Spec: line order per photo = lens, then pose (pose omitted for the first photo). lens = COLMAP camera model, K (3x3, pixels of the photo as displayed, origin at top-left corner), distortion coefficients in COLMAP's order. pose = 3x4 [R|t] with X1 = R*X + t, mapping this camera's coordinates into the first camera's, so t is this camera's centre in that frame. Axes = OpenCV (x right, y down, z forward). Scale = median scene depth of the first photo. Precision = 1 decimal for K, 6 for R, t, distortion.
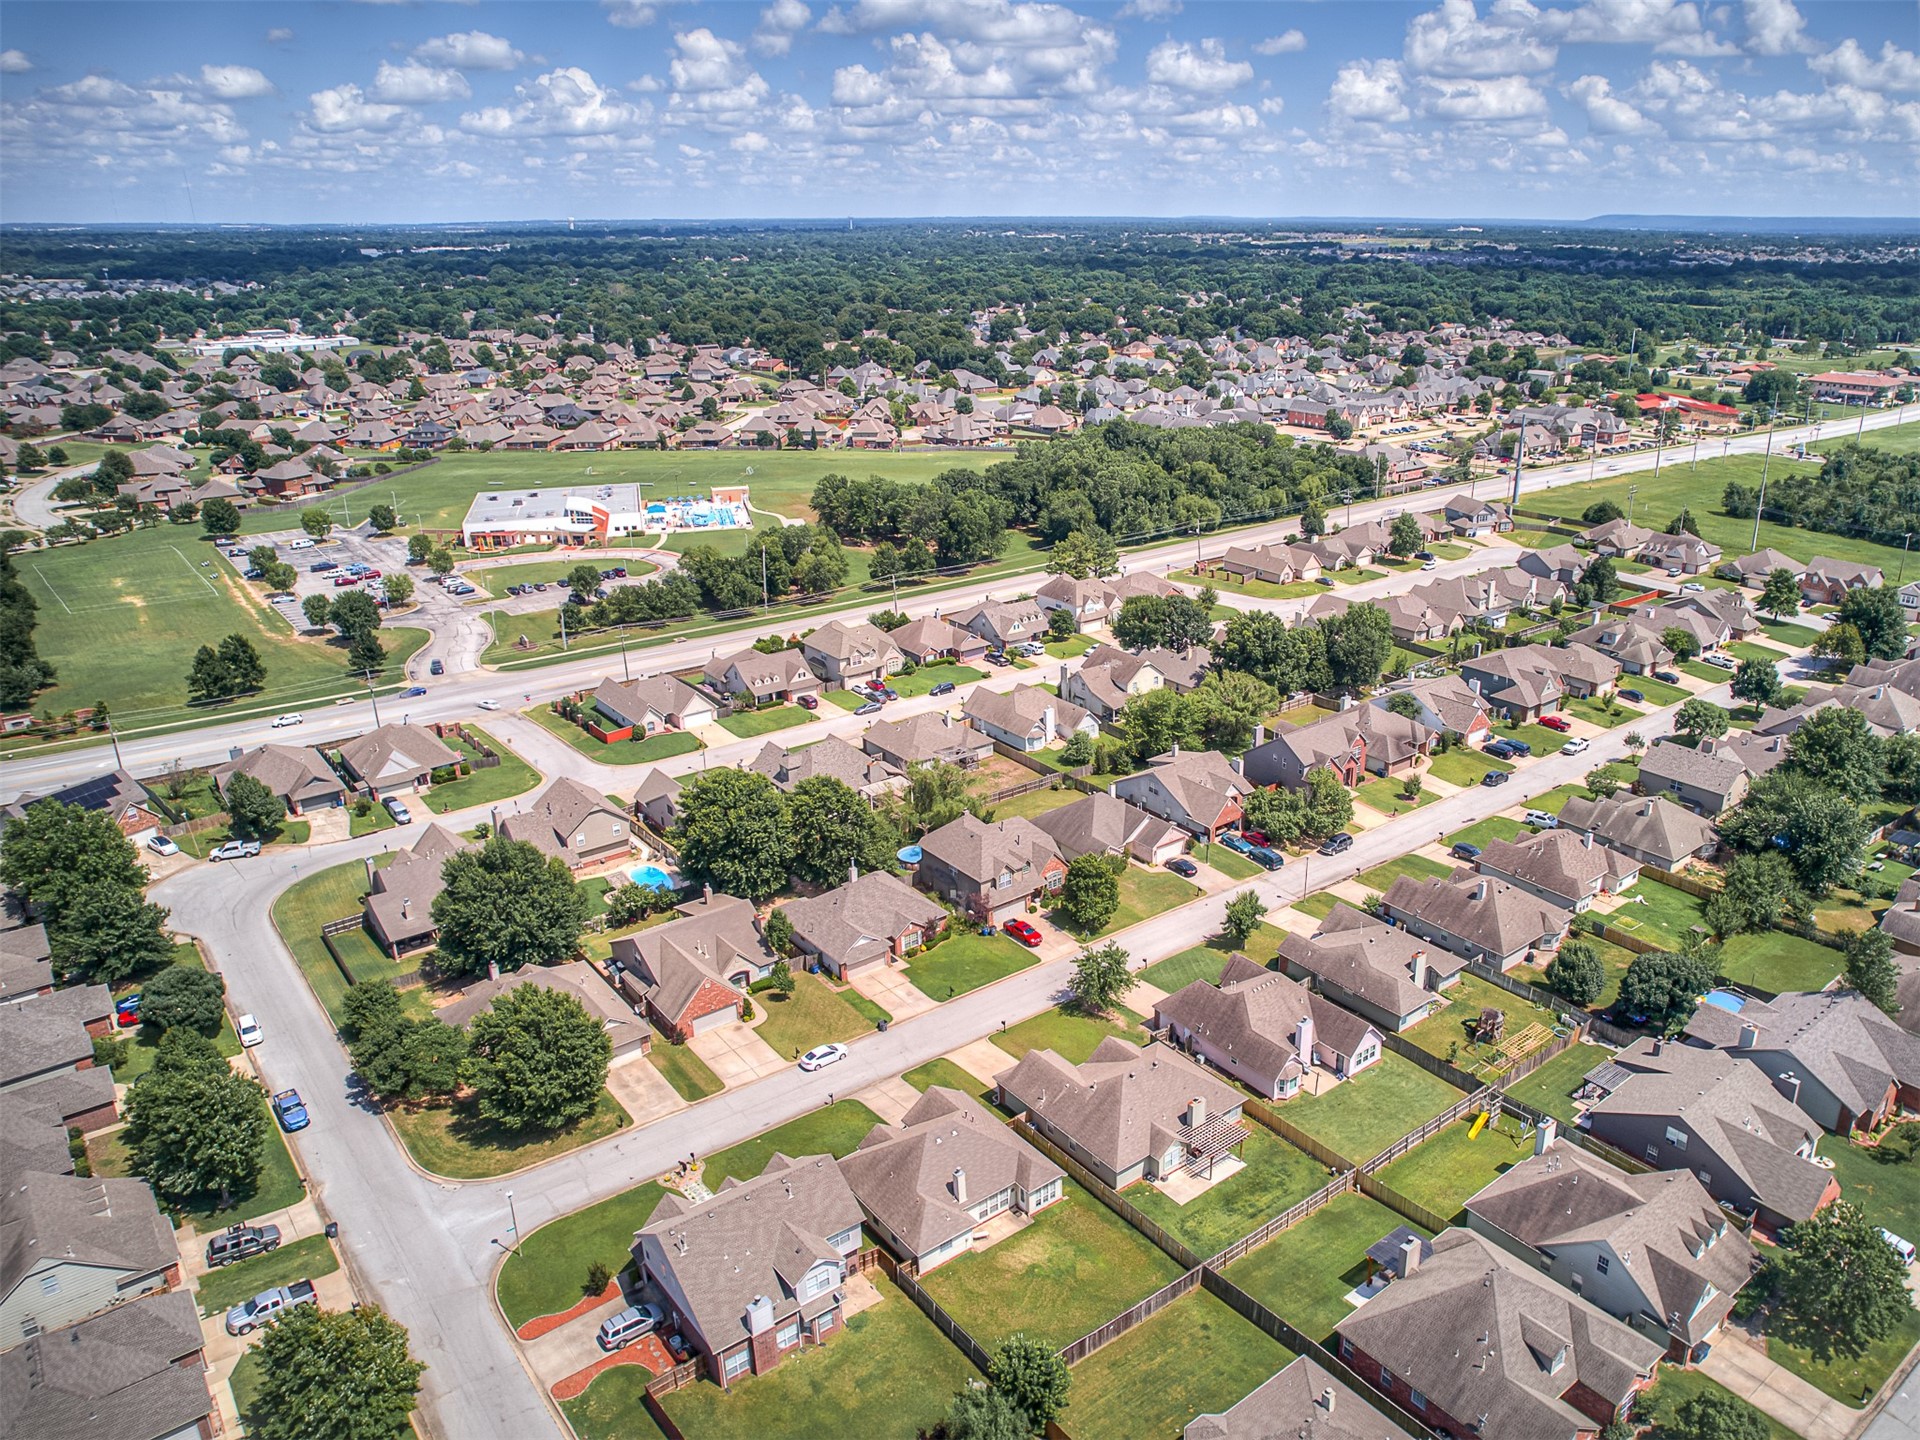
lens RADIAL K [[1381.0, 0, 1072.7], [0, 1381.0, 718.1], [0, 0, 1]] dist [-0.070045, 0.055424]
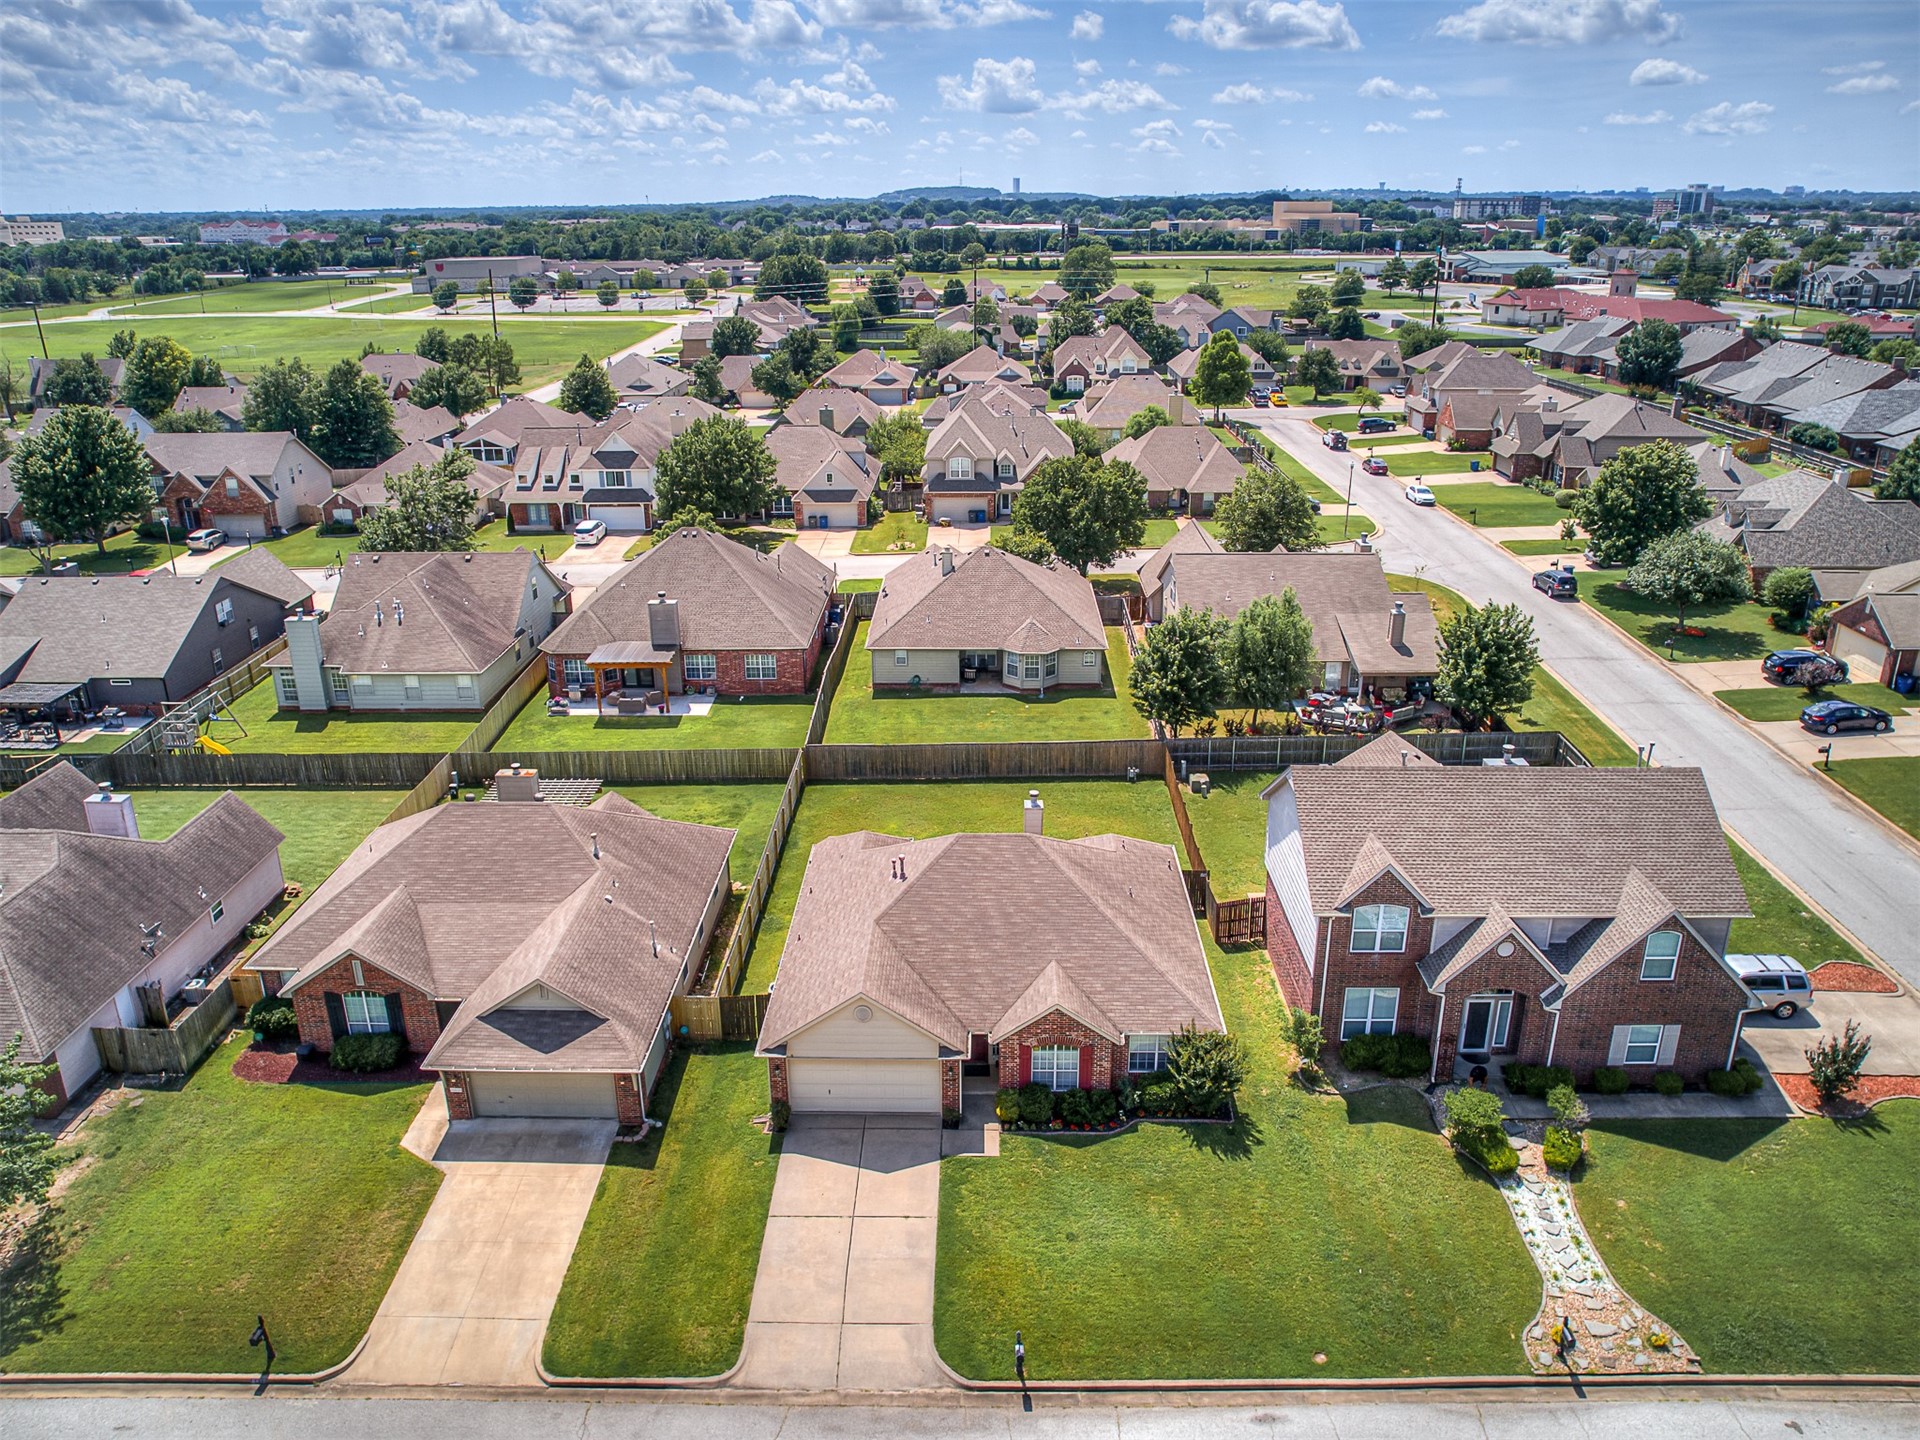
lens RADIAL K [[1381.0, 0, 955.8], [0, 1381.0, 720.8], [0, 0, 1]] dist [-0.070045, 0.055424]
pose [[-0.754647, -0.225427, 0.616190, -0.195583], [0.236754, 0.782303, 0.576151, 0.011067], [-0.611927, 0.580676, -0.536992, 0.691748]]
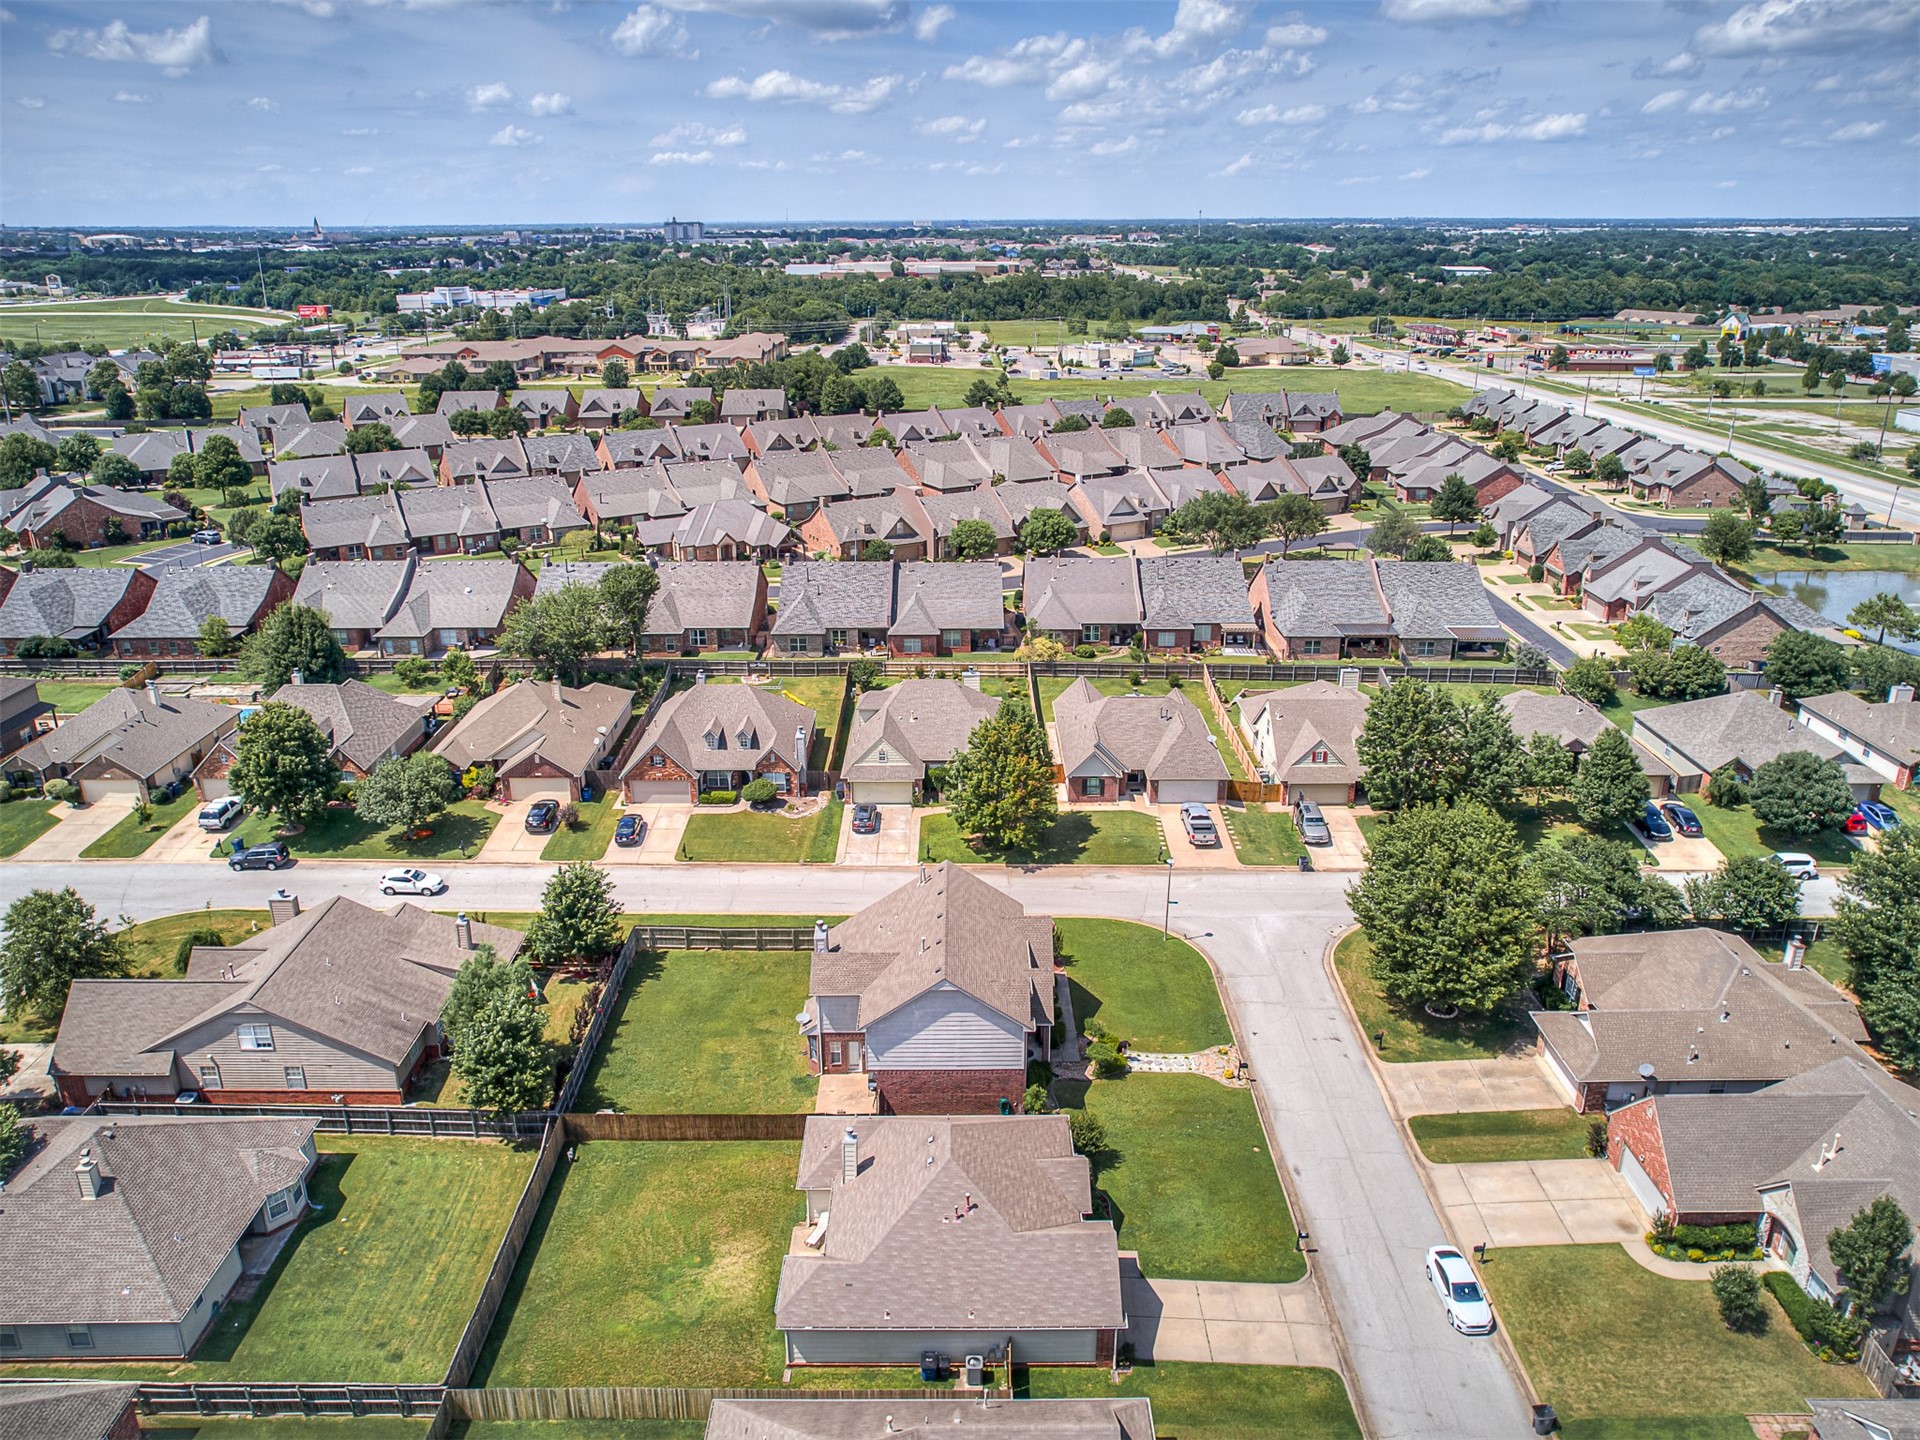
lens RADIAL K [[1381.0, 0, 959.2], [0, 1381.0, 711.9], [0, 0, 1]] dist [-0.070045, 0.055424]
pose [[-0.636171, 0.267266, -0.723778, 0.150029], [-0.264176, 0.805930, 0.529801, -0.083516], [0.724912, 0.528249, -0.442104, 0.659099]]
